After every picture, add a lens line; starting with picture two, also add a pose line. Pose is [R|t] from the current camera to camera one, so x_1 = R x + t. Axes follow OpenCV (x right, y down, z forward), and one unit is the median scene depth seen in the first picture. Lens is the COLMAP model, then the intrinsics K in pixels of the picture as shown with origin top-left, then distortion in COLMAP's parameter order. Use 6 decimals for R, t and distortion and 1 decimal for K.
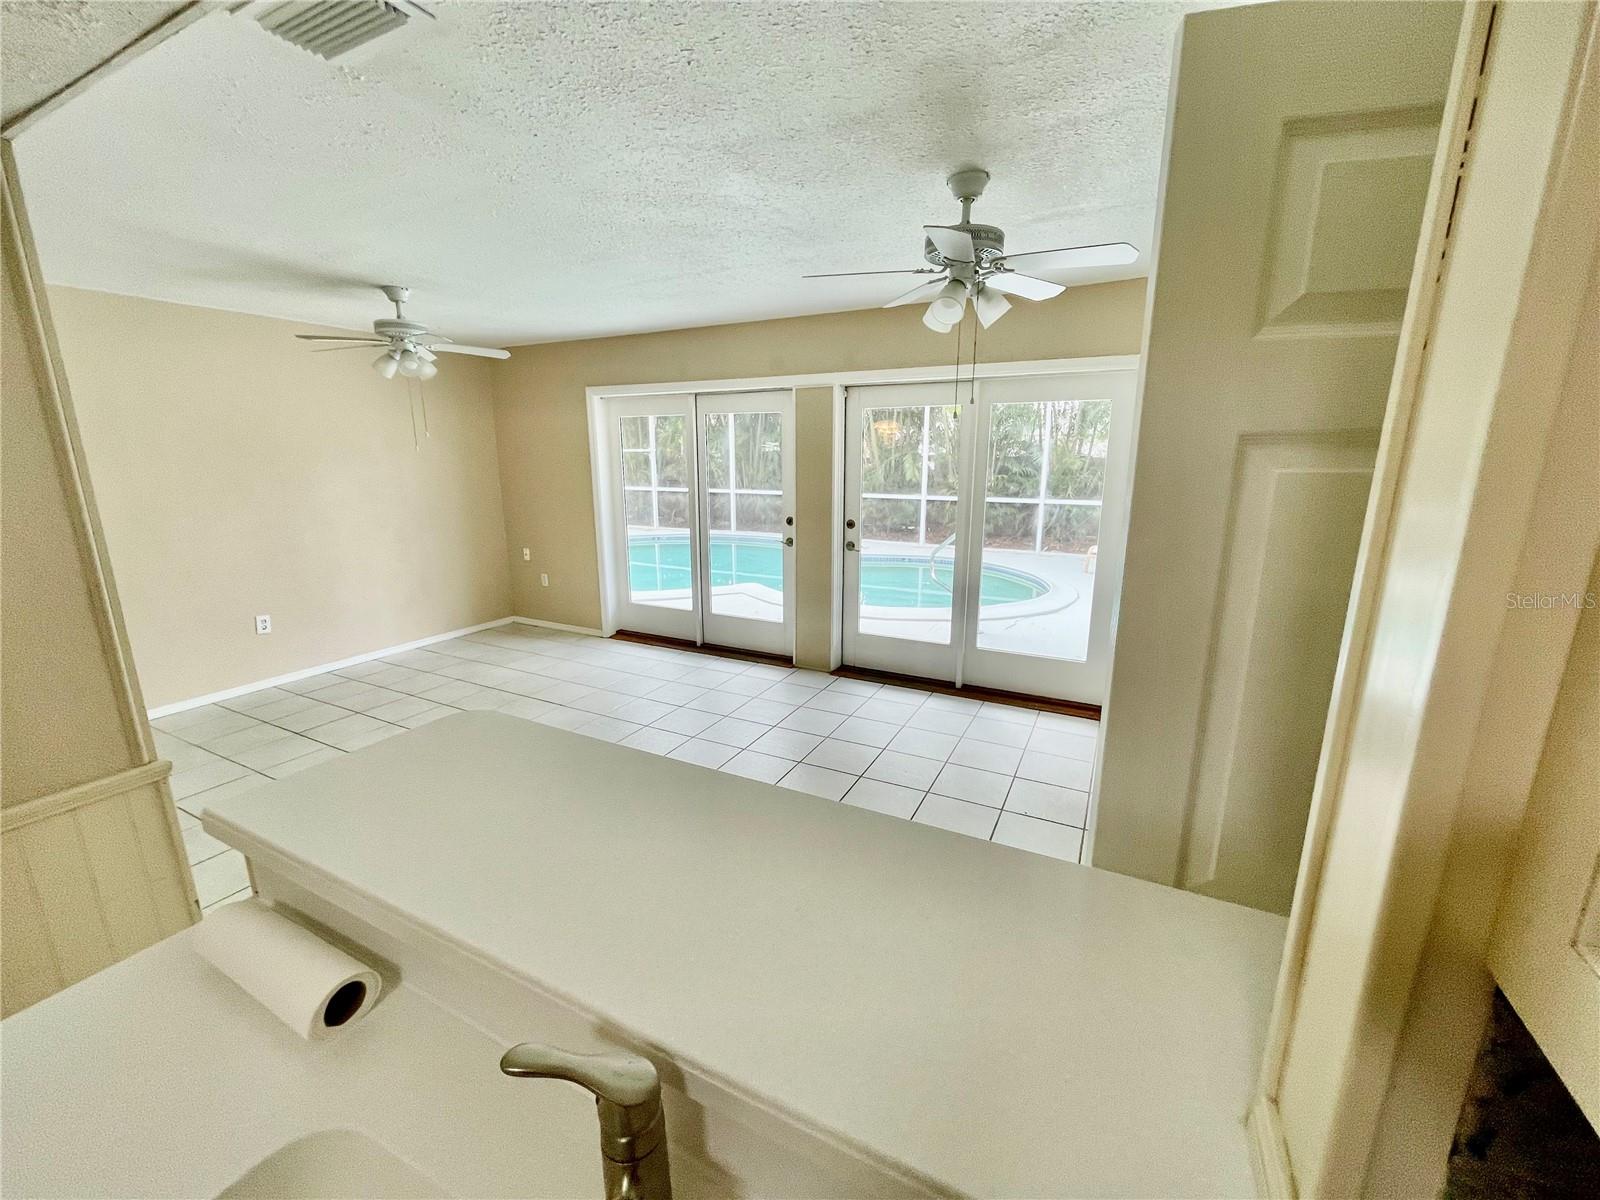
lens RADIAL K [[649.2, 0, 795.9], [0, 649.2, 596.9], [0, 0, 1]] dist [-0.002340, -0.000528]
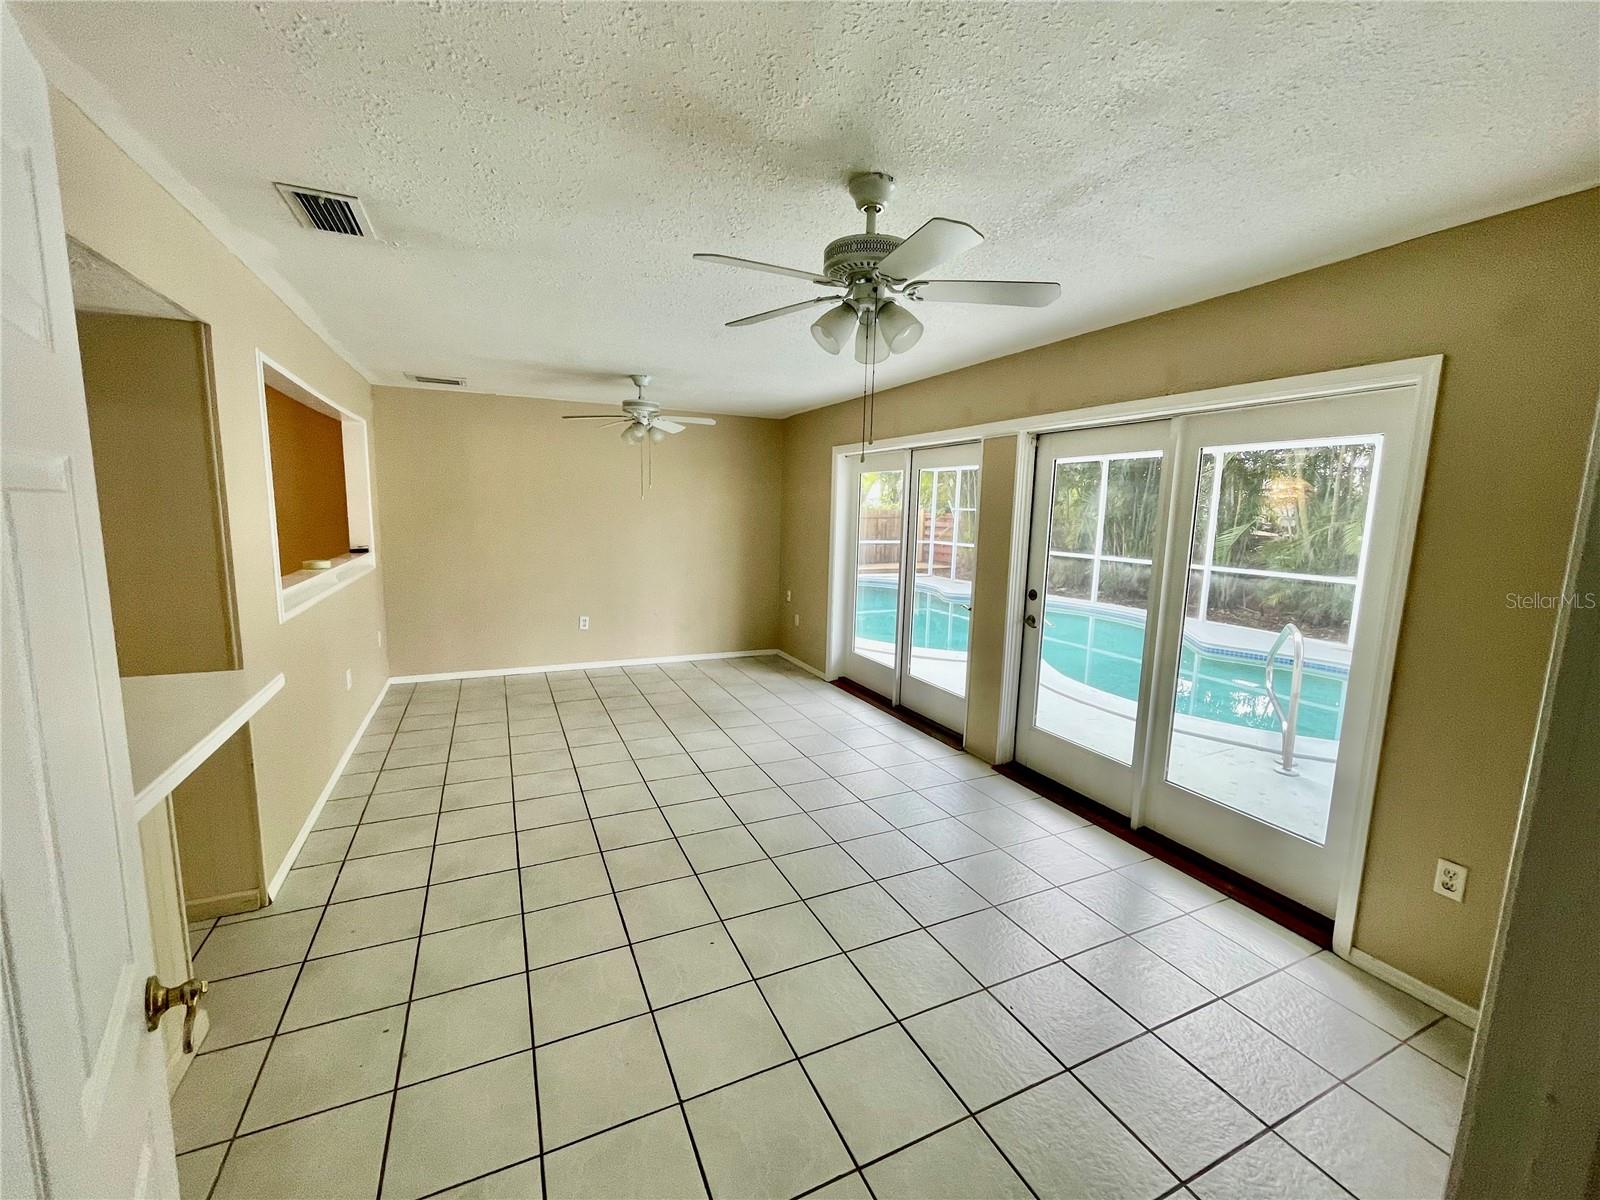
lens RADIAL K [[649.2, 0, 800.3], [0, 649.2, 599.6], [0, 0, 1]] dist [-0.002340, -0.000528]
pose [[0.793844, 0.104957, -0.598996, 0.324577], [-0.156674, 0.987041, -0.034688, -0.027435], [0.587593, 0.121384, 0.800000, 0.142036]]
